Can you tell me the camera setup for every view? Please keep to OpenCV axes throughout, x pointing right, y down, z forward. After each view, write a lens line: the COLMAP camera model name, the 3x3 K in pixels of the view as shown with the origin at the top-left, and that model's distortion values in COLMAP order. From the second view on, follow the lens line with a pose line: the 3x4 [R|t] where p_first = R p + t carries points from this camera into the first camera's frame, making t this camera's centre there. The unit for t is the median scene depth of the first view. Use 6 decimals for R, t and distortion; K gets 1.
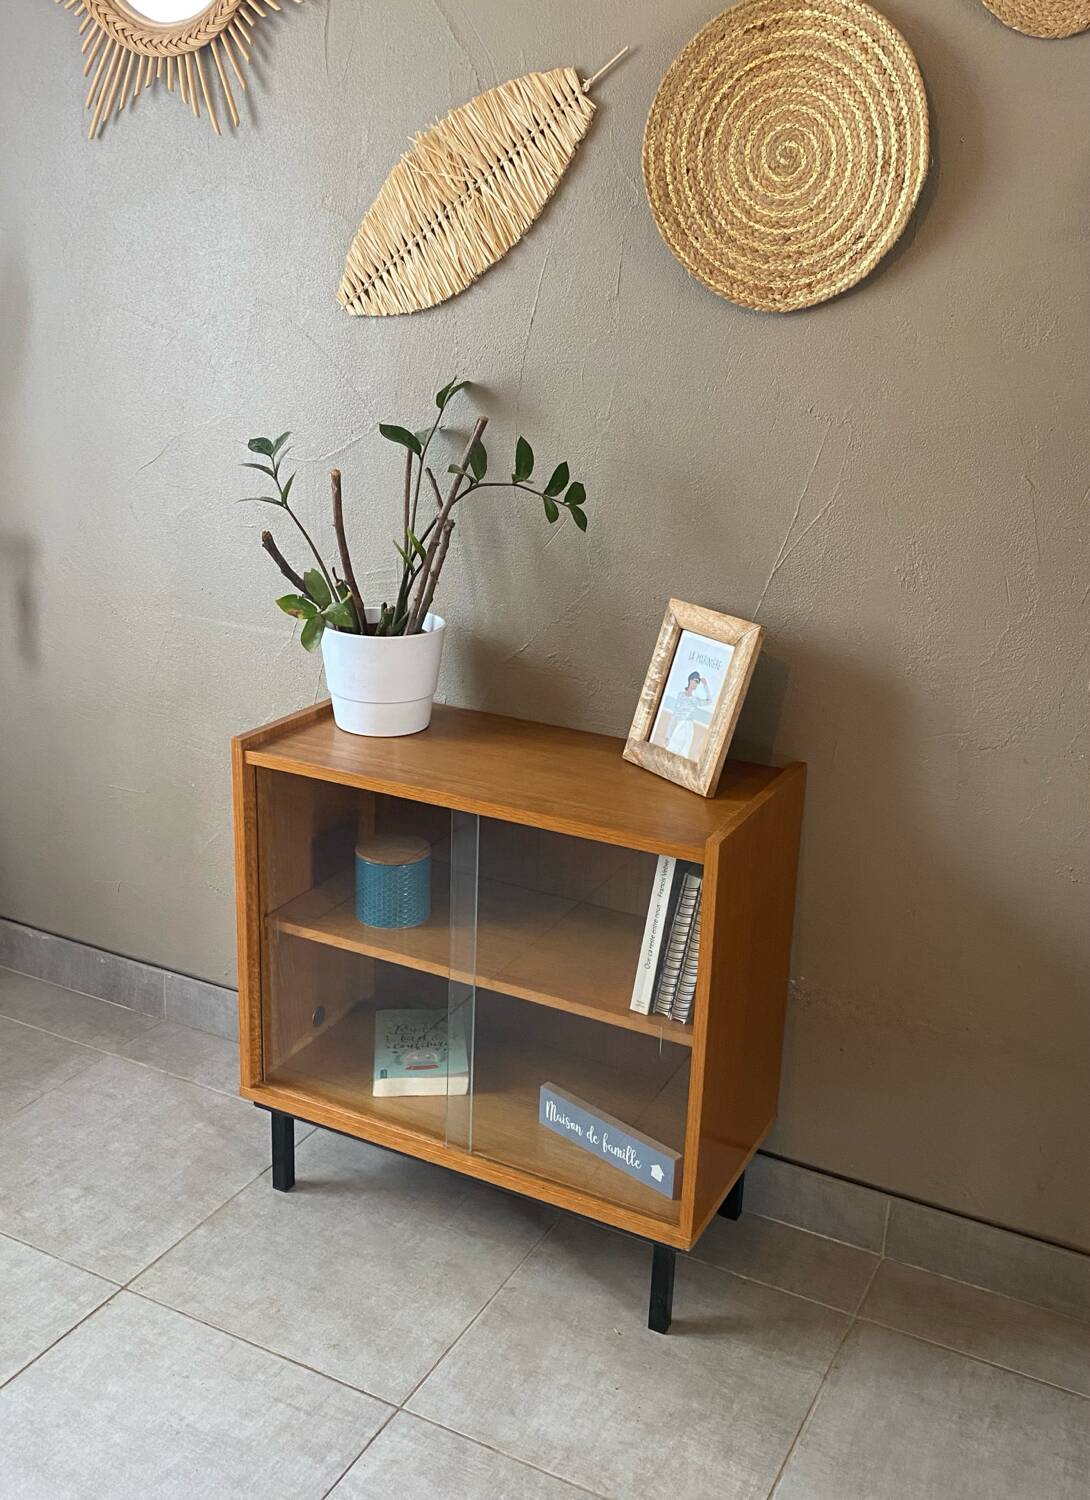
lens RADIAL K [[1449.1, 0, 546.8], [0, 1449.1, 739.3], [0, 0, 1]] dist [0.084303, -0.171206]
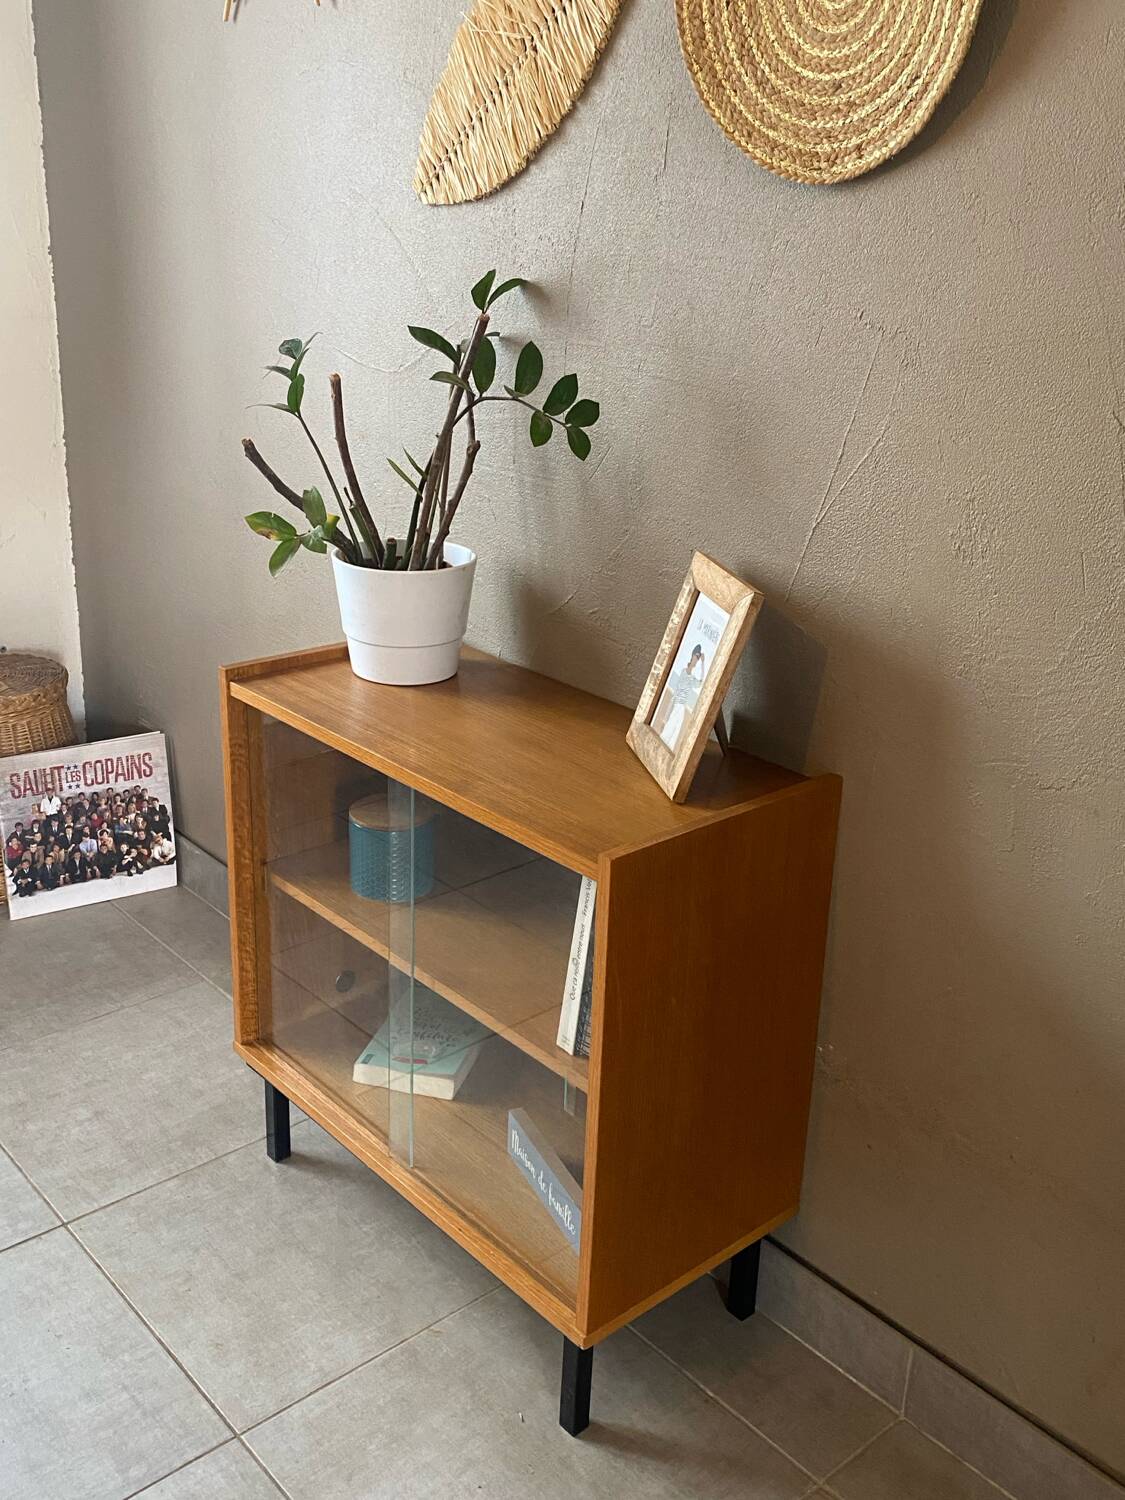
lens RADIAL K [[1450.2, 0, 544.3], [0, 1450.2, 730.0], [0, 0, 1]] dist [0.047786, -0.075050]
pose [[0.930182, 0.121883, -0.346276, 0.302004], [-0.114283, 0.992544, 0.042366, -0.023598], [0.348858, 0.000165, 0.937176, 0.219046]]
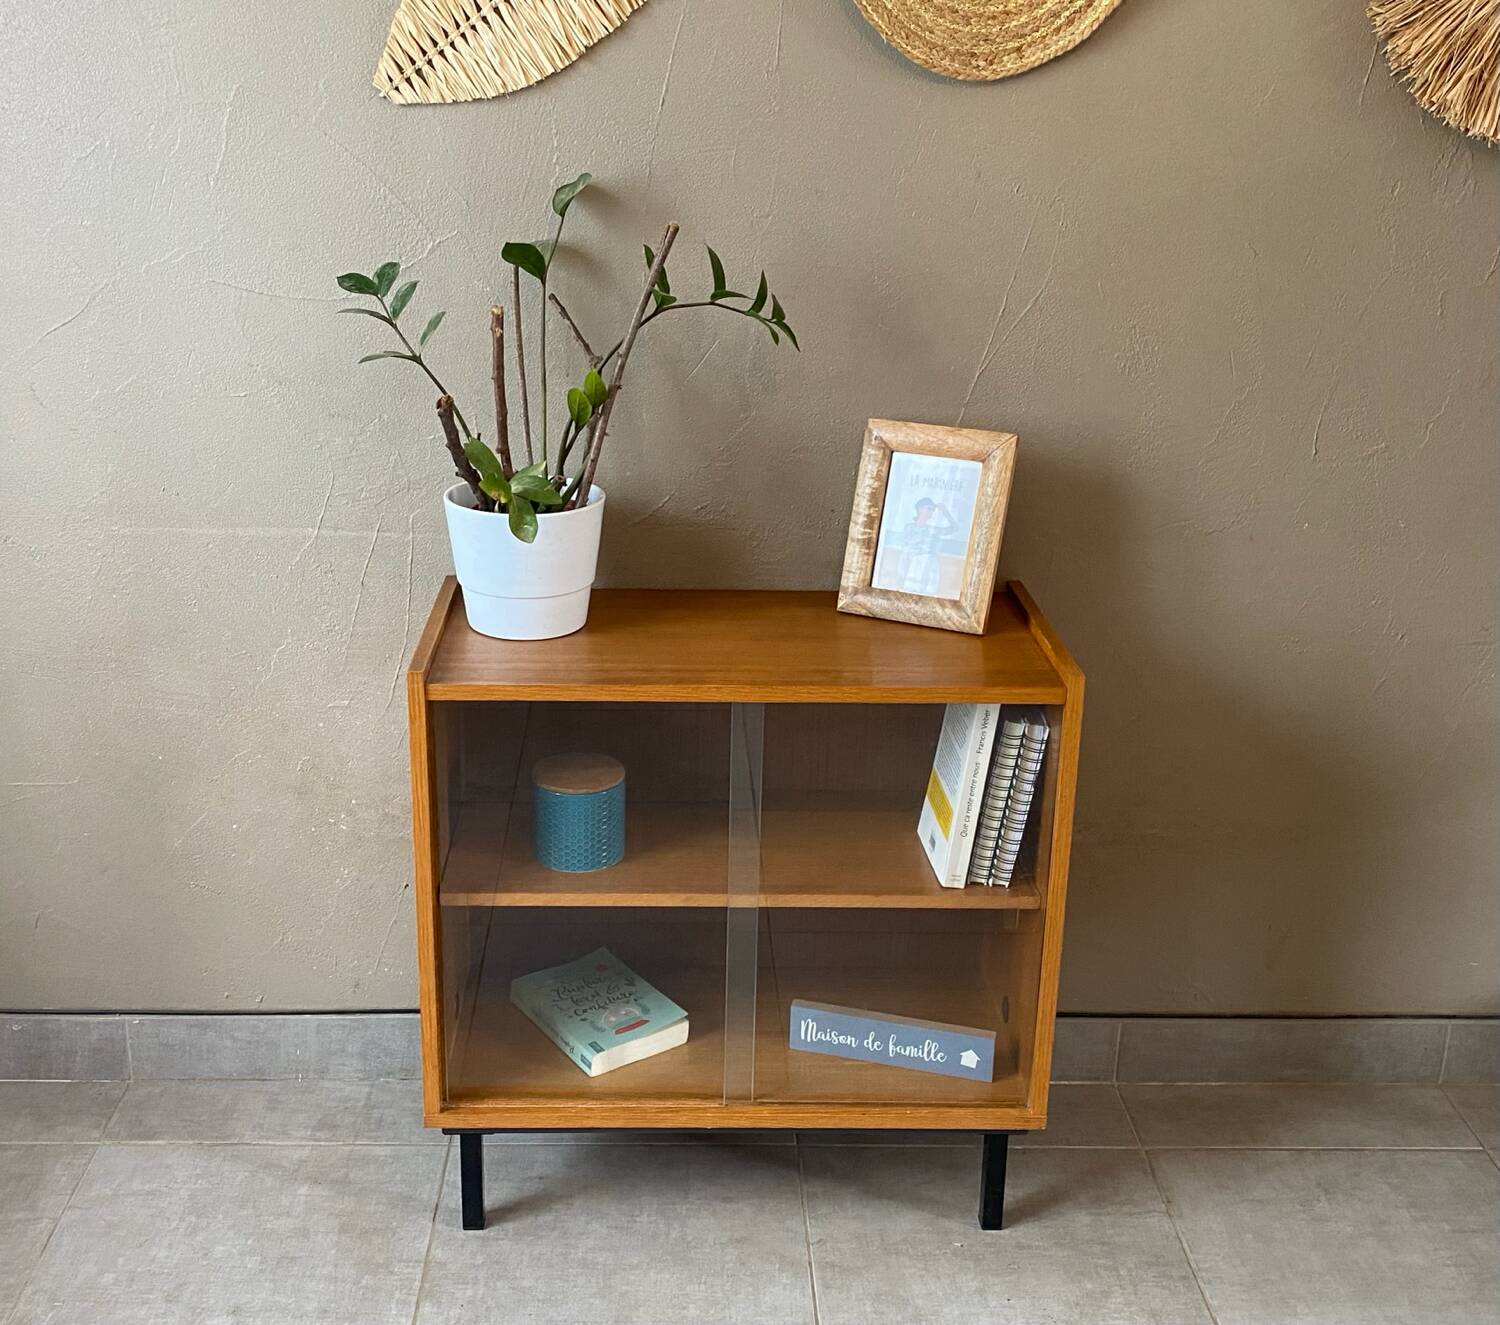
lens RADIAL K [[1703.0, 0, 703.9], [0, 1703.0, 657.7], [0, 0, 1]] dist [0.113458, -0.260473]
pose [[0.880785, -0.182325, 0.437007, -0.480622], [0.162924, 0.983238, 0.081846, -0.057351], [-0.444604, -0.000890, 0.895727, 0.129702]]
